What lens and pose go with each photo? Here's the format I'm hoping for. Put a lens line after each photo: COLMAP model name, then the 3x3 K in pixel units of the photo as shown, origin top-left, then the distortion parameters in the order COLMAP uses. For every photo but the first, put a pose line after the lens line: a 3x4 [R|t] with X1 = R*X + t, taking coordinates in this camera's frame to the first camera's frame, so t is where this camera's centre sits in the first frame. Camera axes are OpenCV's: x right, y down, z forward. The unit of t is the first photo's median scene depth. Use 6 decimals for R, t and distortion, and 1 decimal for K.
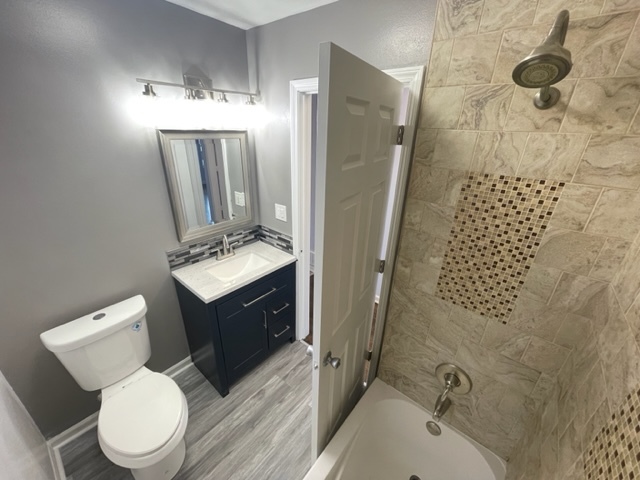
lens RADIAL K [[257.0, 0, 320.0], [0, 257.0, 240.0], [0, 0, 1]] dist [0.002169, 0.000130]
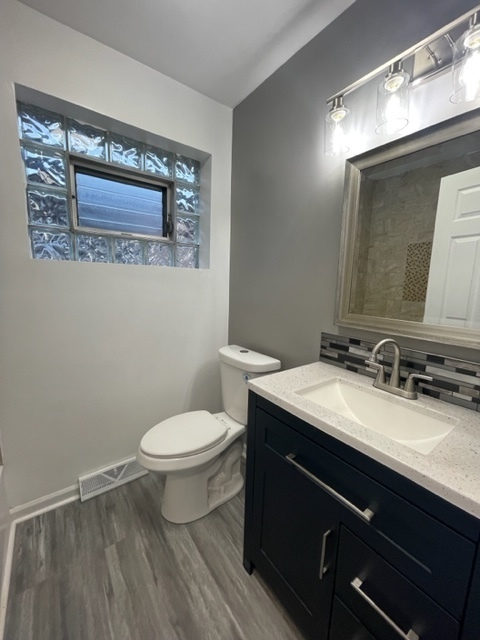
lens RADIAL K [[257.0, 0, 240.0], [0, 257.0, 320.0], [0, 0, 1]] dist [0.002169, 0.000130]
pose [[-0.238235, 0.101446, -0.965895, 0.174059], [-0.417975, 0.887007, 0.196253, -0.030478], [0.876665, 0.450474, -0.168914, 0.871948]]
